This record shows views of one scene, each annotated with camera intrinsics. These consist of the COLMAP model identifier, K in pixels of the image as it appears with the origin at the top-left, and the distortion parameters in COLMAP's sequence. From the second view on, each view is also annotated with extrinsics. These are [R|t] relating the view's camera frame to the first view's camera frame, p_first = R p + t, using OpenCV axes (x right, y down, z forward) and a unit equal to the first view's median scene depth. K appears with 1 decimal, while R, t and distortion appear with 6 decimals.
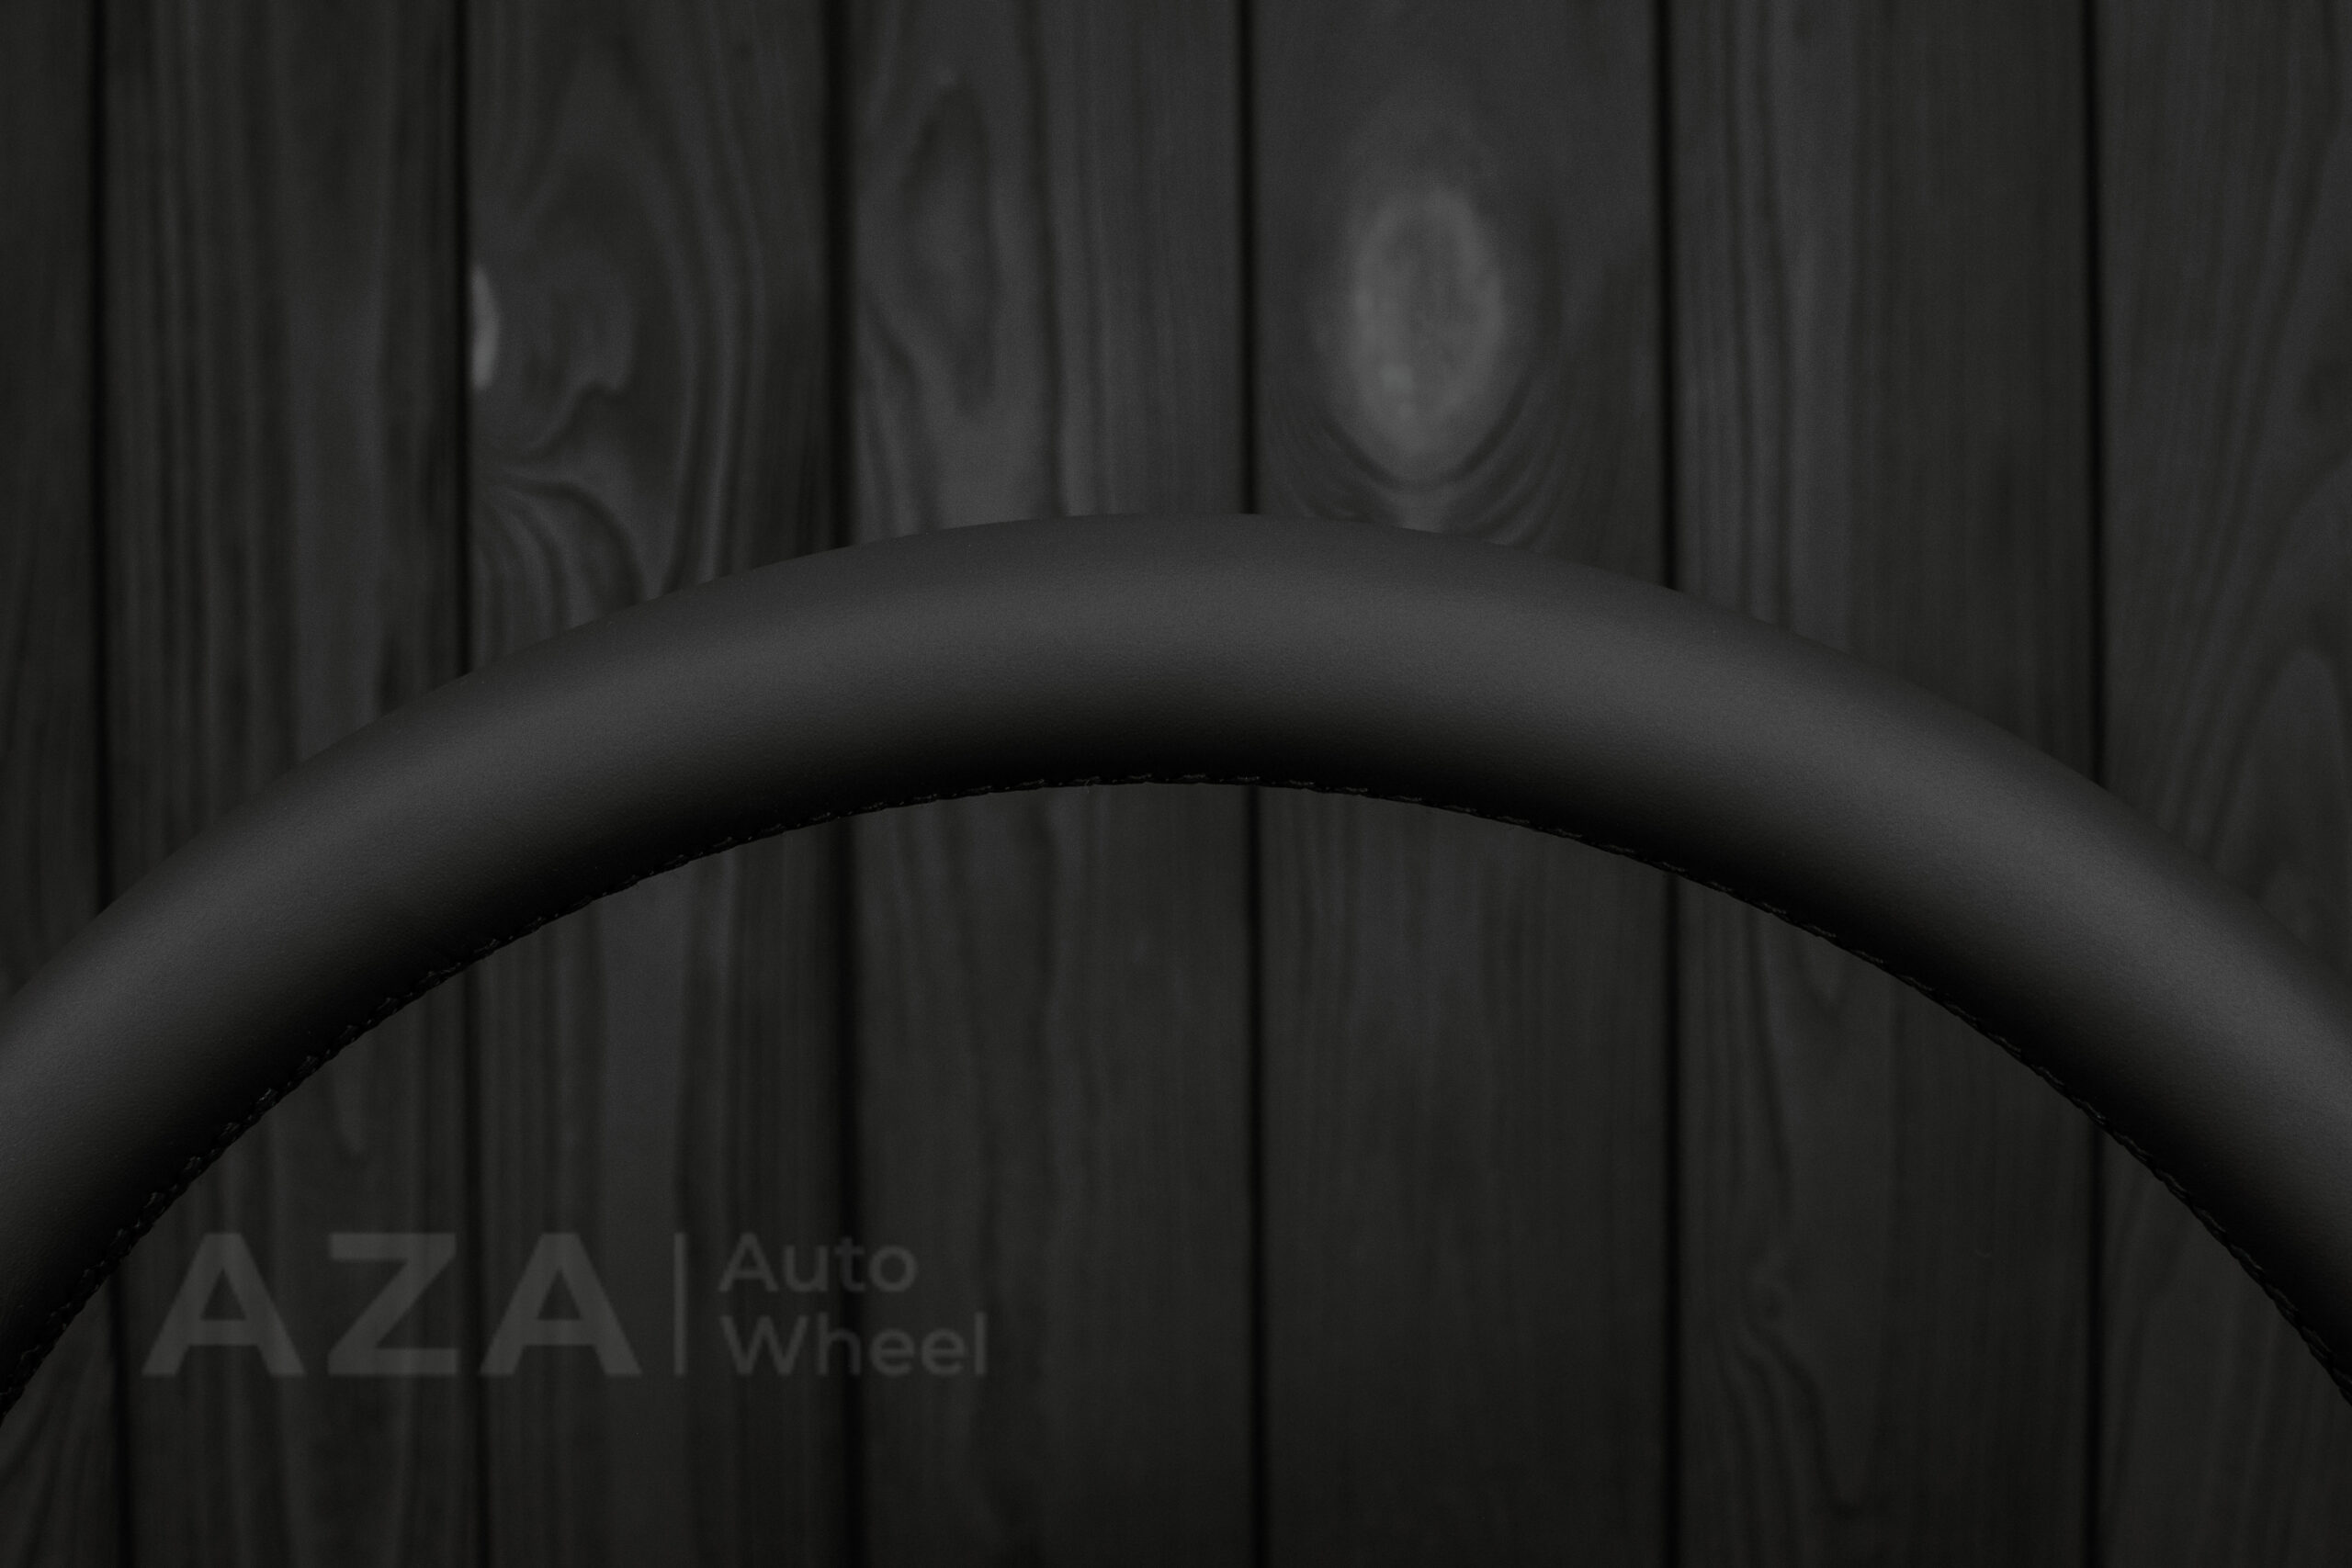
lens RADIAL K [[3227.2, 0, 1176.0], [0, 3227.2, 784.0], [0, 0, 1]] dist [-0.187030, 0.146932]
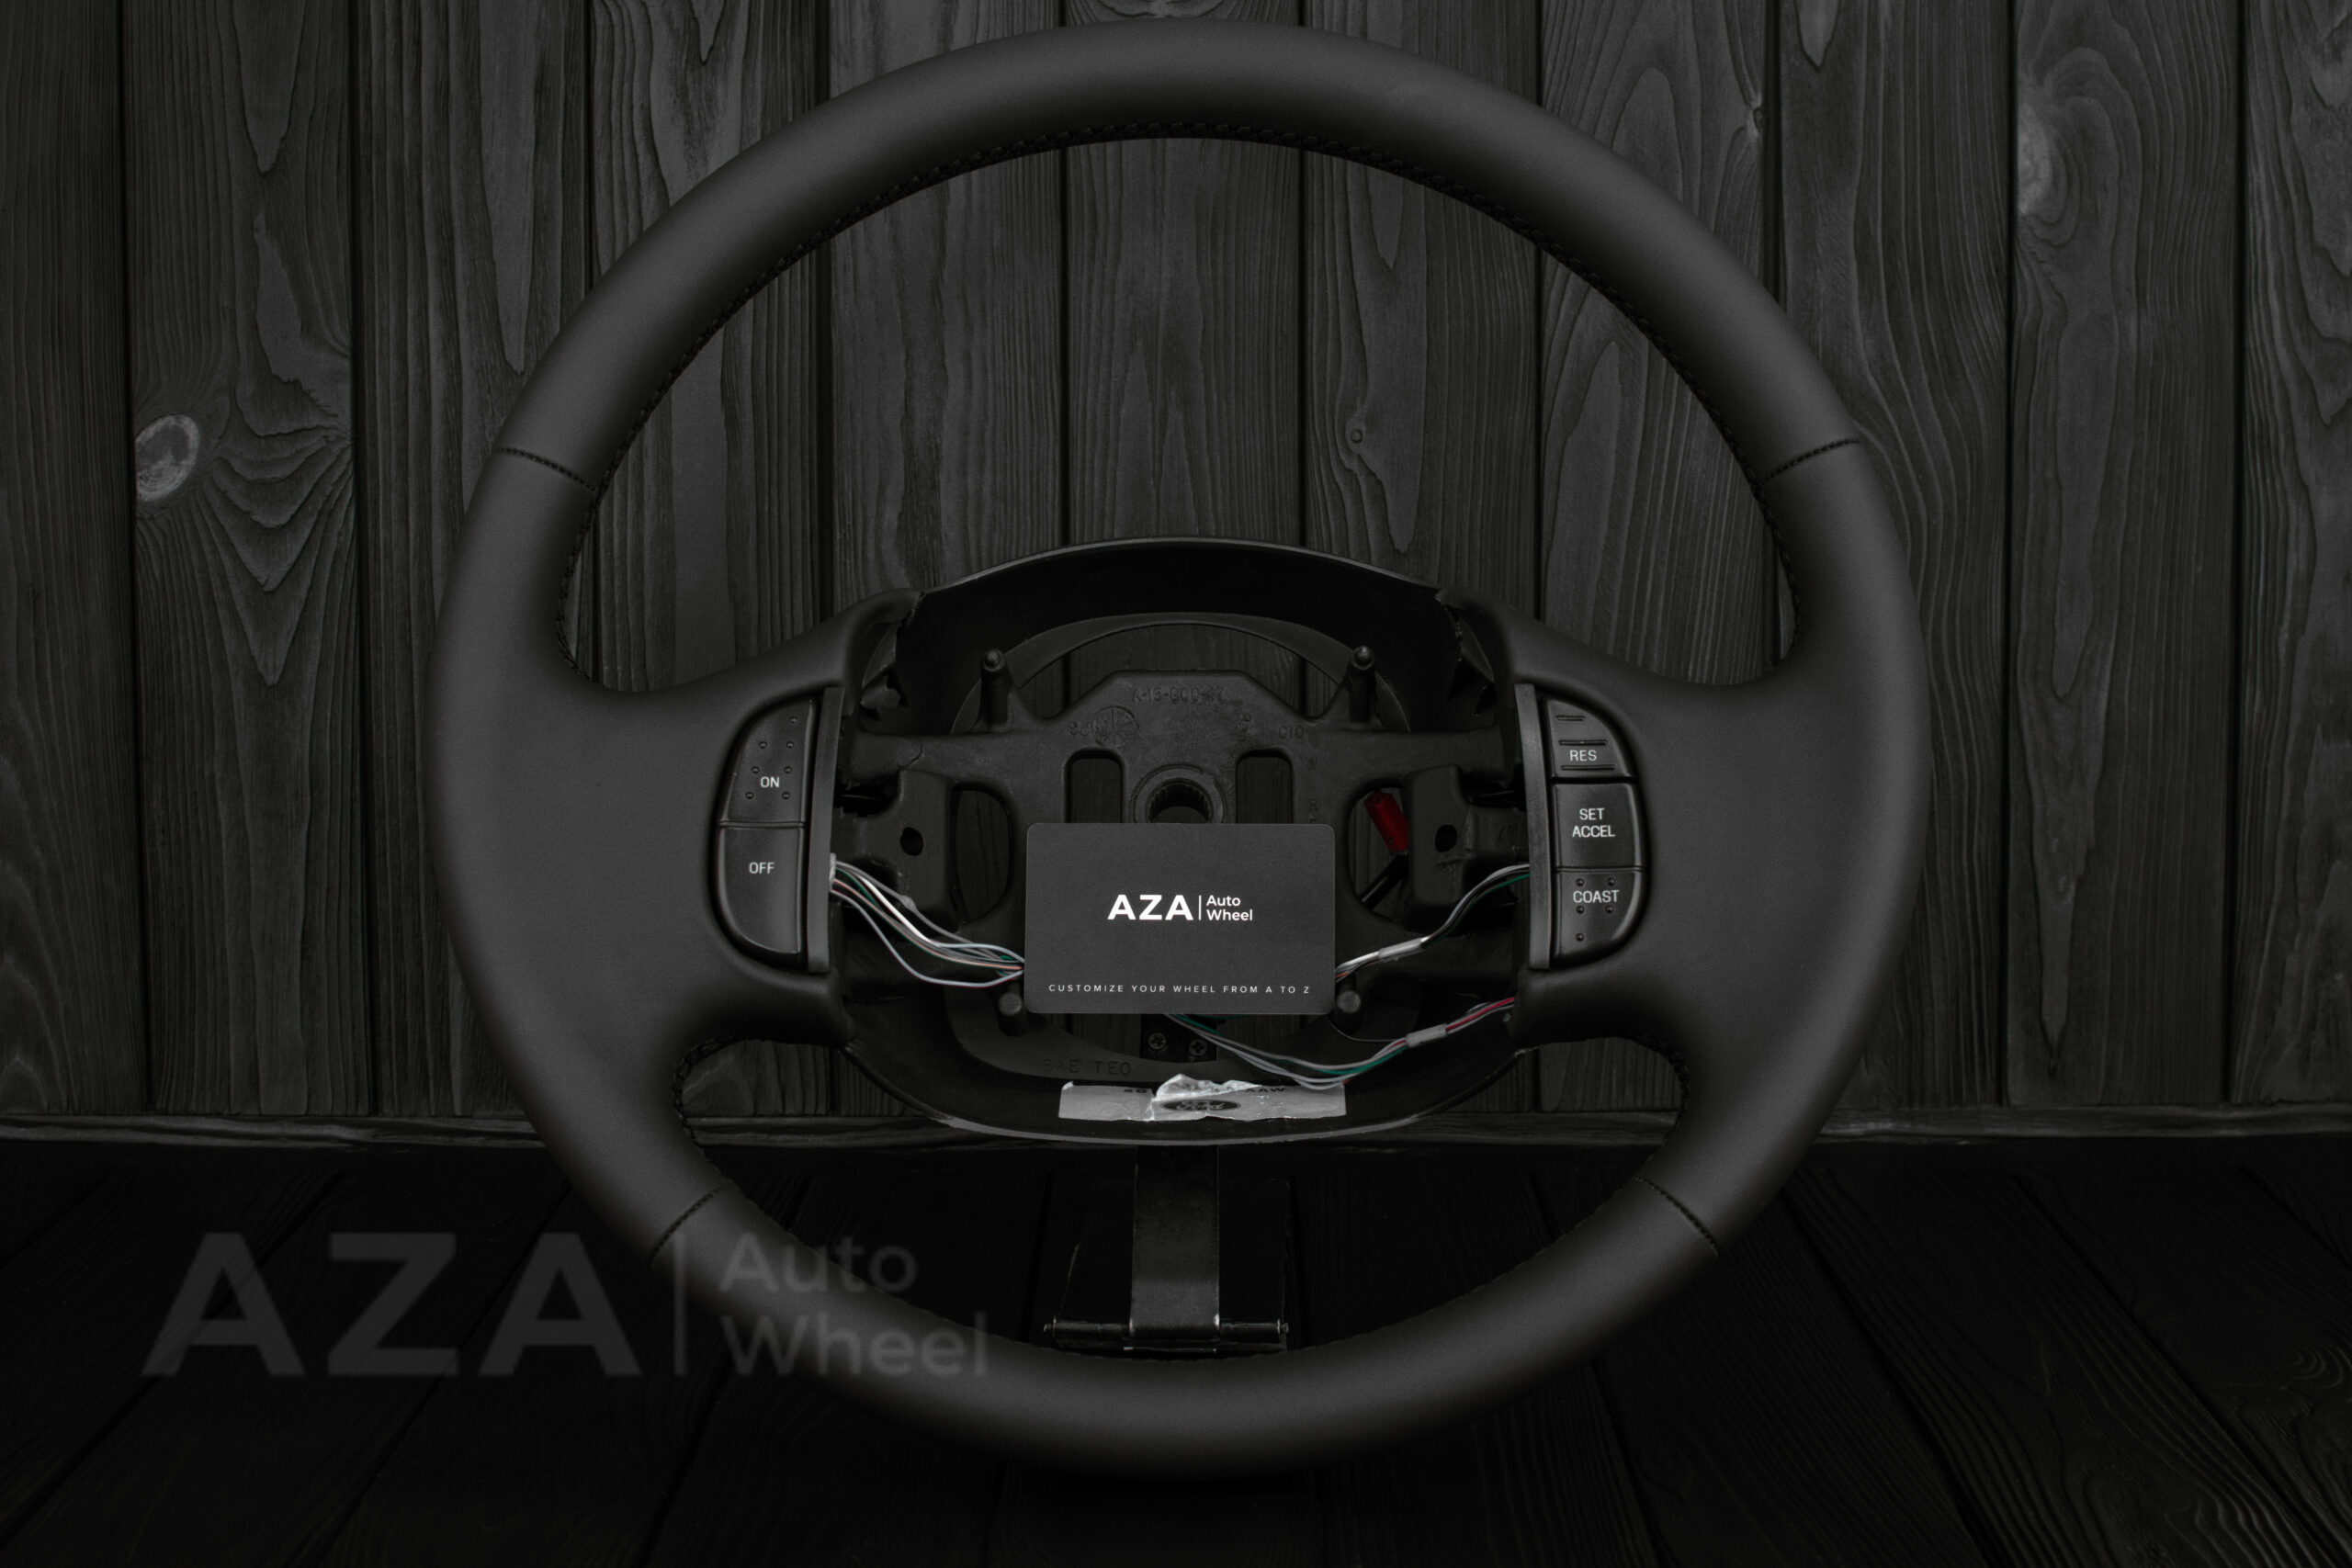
lens RADIAL K [[3434.8, 0, 1176.0], [0, 3434.8, 784.0], [0, 0, 1]] dist [-0.211677, 0.198950]
pose [[0.988559, -0.009900, 0.150509, -0.195043], [-0.001247, 0.997273, 0.073786, 0.208275], [-0.150829, -0.073129, 0.985851, -0.845793]]
